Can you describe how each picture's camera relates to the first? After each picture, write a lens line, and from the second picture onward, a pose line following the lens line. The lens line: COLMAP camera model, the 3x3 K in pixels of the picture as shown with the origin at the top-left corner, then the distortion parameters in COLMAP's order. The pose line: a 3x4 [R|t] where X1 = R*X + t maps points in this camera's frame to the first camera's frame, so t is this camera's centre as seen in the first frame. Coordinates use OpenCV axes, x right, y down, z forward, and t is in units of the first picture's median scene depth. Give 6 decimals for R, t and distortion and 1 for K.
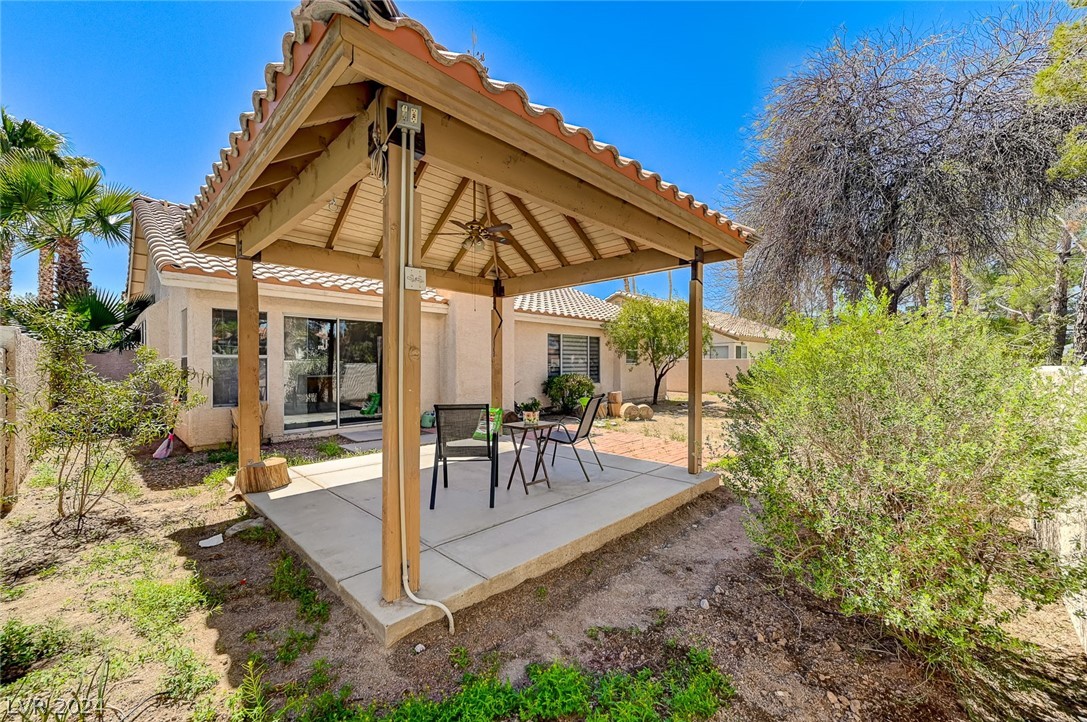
lens RADIAL K [[428.7, 0, 547.4], [0, 428.7, 360.5], [0, 0, 1]] dist [0.018021, -0.000195]
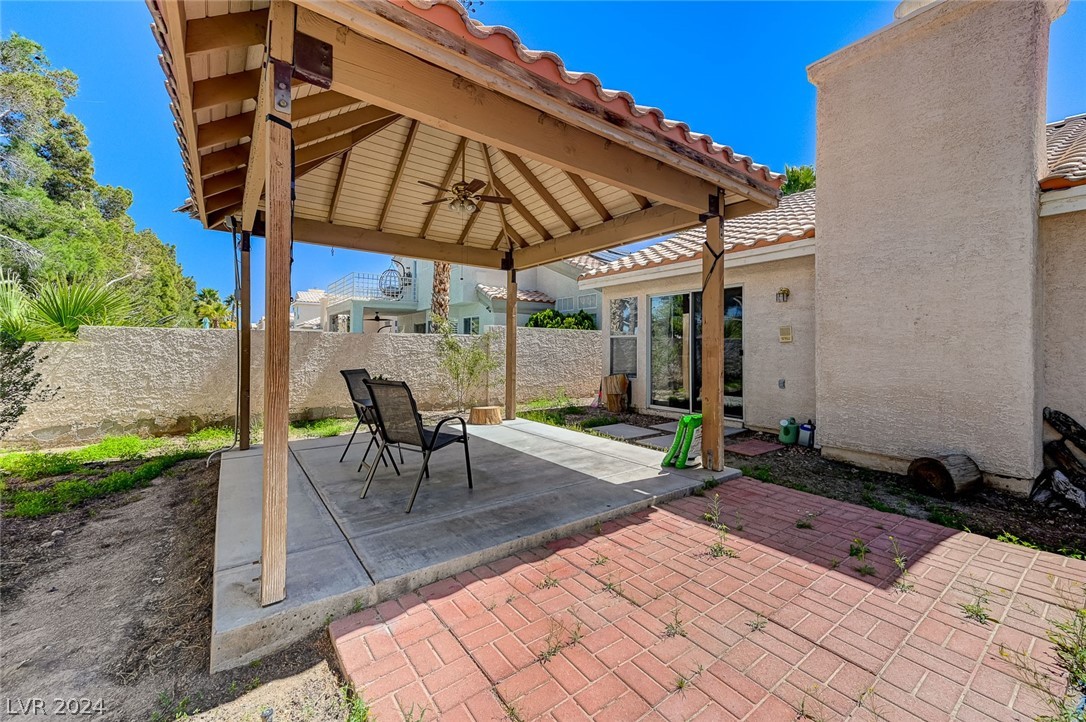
lens RADIAL K [[428.3, 0, 538.6], [0, 428.3, 338.8], [0, 0, 1]] dist [0.018021, -0.000195]
pose [[-0.171462, -0.020755, -0.984972, 0.392998], [0.000341, 0.999777, -0.021126, 0.017305], [0.985191, -0.003958, -0.171417, 0.737751]]
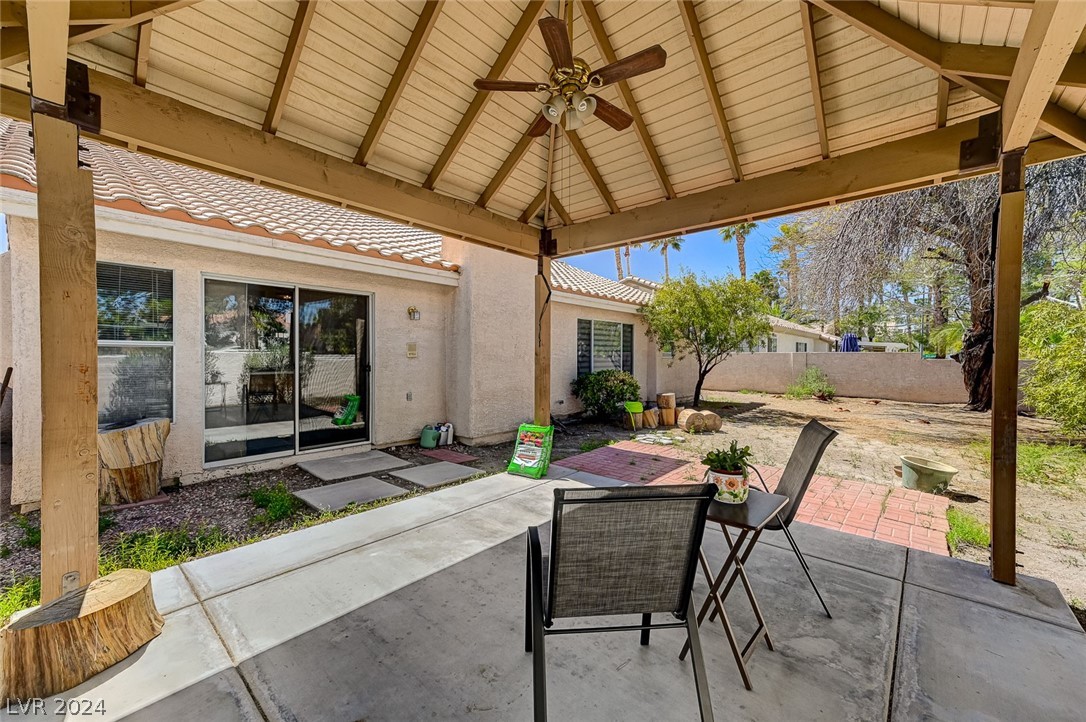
lens RADIAL K [[428.3, 0, 547.4], [0, 428.3, 355.6], [0, 0, 1]] dist [0.018021, -0.000195]
pose [[0.998764, 0.006014, 0.049348, -0.121471], [-0.006327, 0.999961, 0.006184, 0.000370], [-0.049309, -0.006489, 0.998763, 0.289143]]
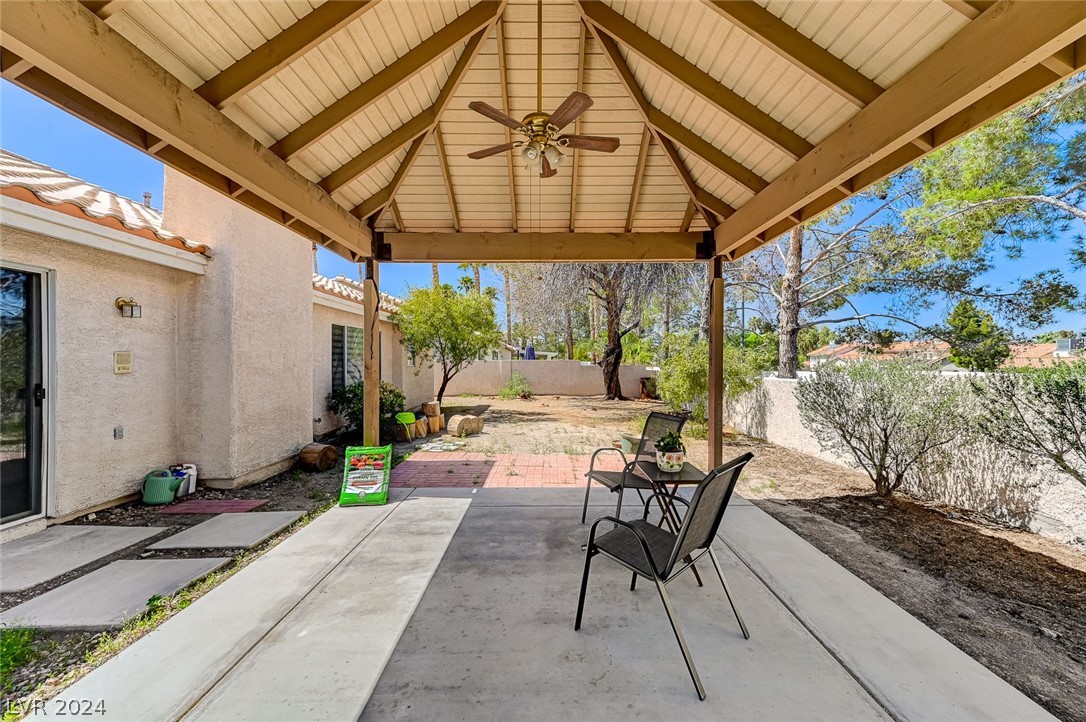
lens RADIAL K [[428.3, 0, 552.9], [0, 428.3, 359.9], [0, 0, 1]] dist [0.018021, -0.000195]
pose [[0.713744, 0.005010, 0.700389, -0.303627], [-0.005144, 0.999985, -0.001911, -0.006999], [-0.700388, -0.002239, 0.713759, 0.334478]]
